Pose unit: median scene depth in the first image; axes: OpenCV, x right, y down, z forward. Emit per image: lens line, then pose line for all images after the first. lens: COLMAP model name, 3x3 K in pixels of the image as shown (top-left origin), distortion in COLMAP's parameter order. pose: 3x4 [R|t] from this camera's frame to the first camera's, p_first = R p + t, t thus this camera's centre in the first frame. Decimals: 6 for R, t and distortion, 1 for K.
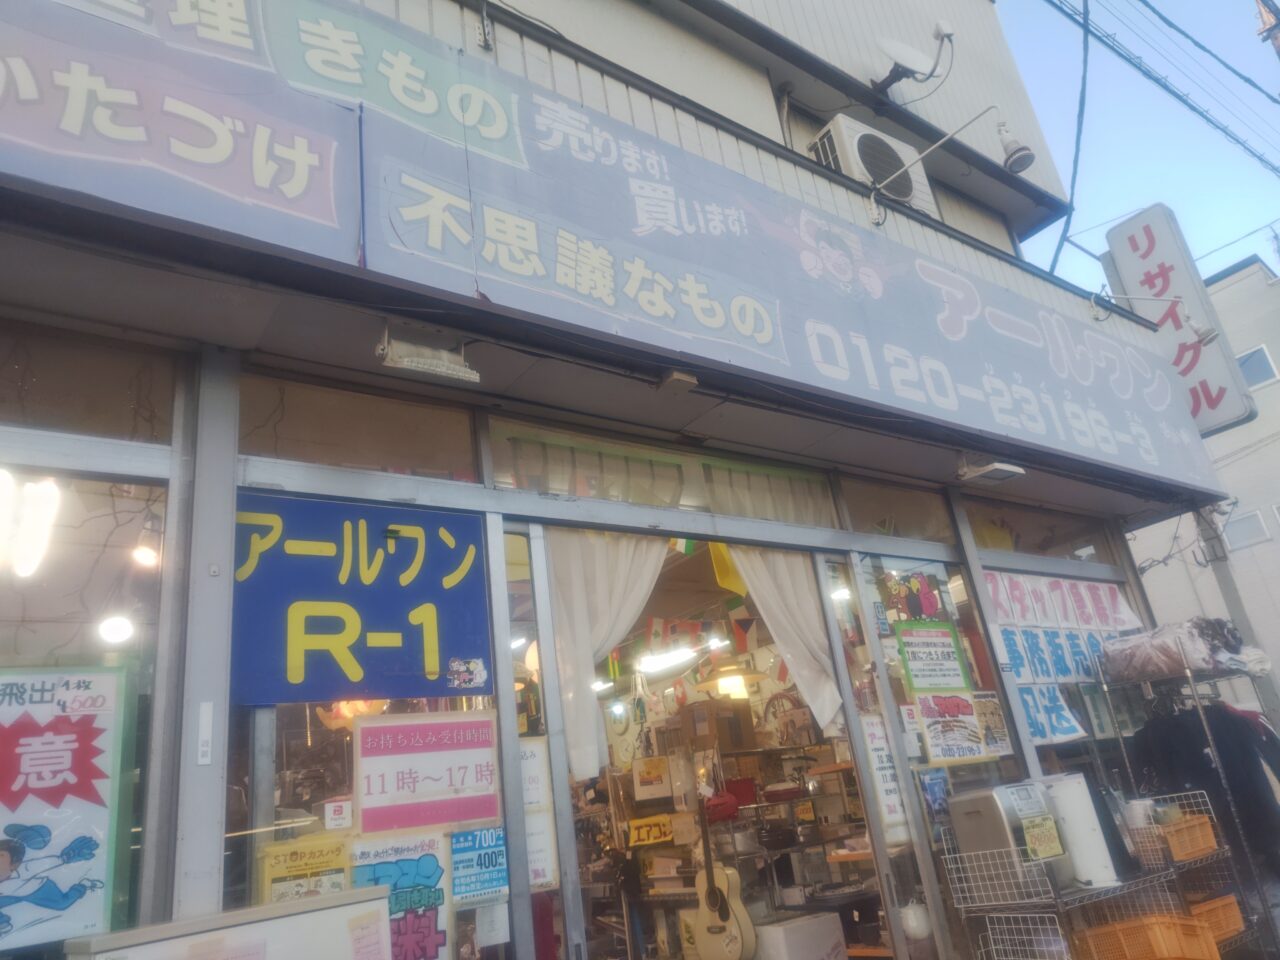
lens RADIAL K [[875.0, 0, 640.0], [0, 875.0, 480.0], [0, 0, 1]] dist [0.057682, -0.000143]
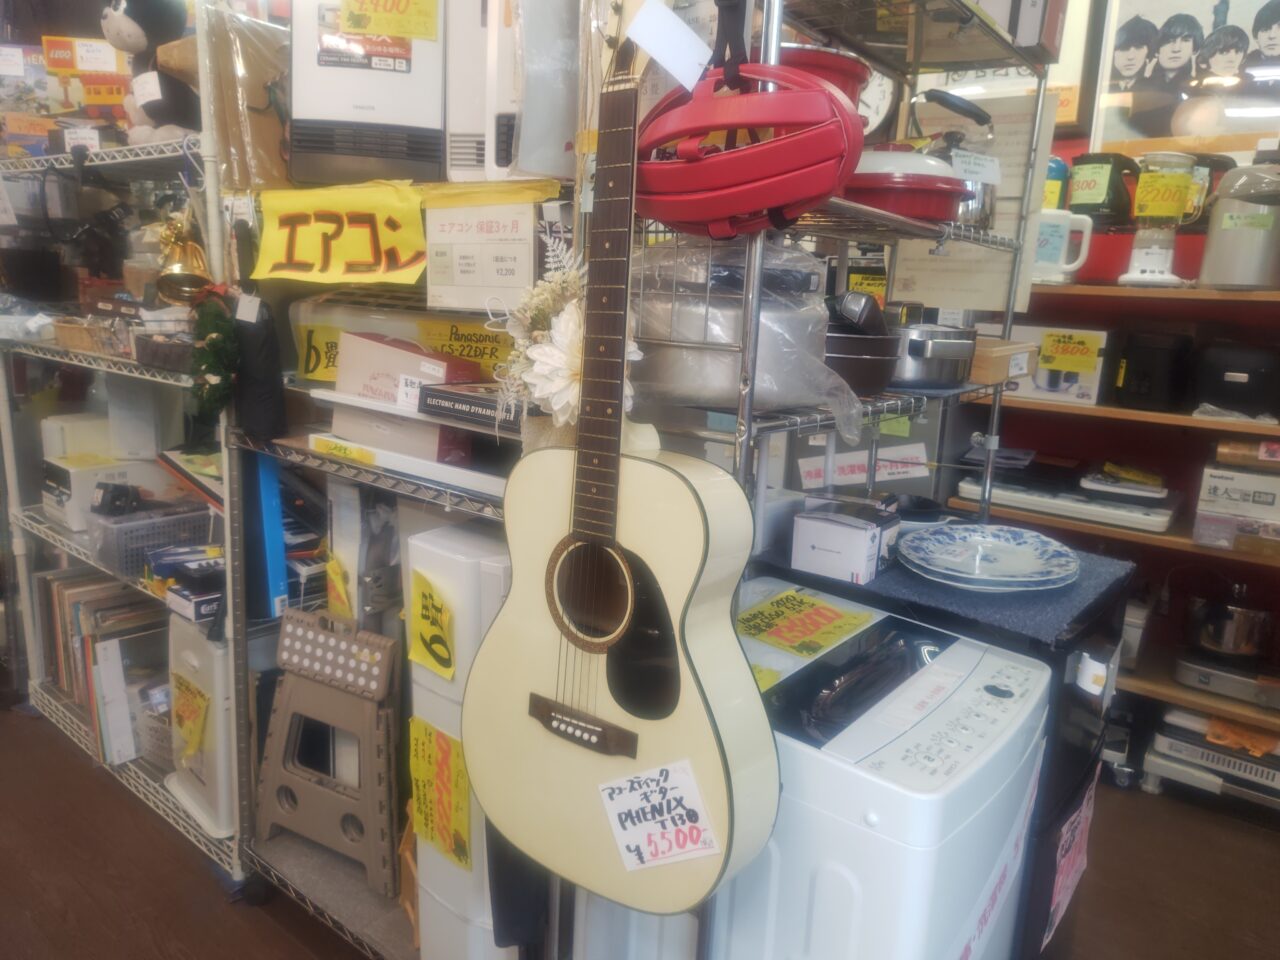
lens RADIAL K [[875.0, 0, 640.0], [0, 875.0, 480.0], [0, 0, 1]] dist [0.057682, -0.000143]
pose [[0.946526, 0.126517, 0.296786, 0.028610], [-0.266180, 0.826049, 0.496781, 0.313543], [-0.182309, -0.549214, 0.815553, 0.758300]]
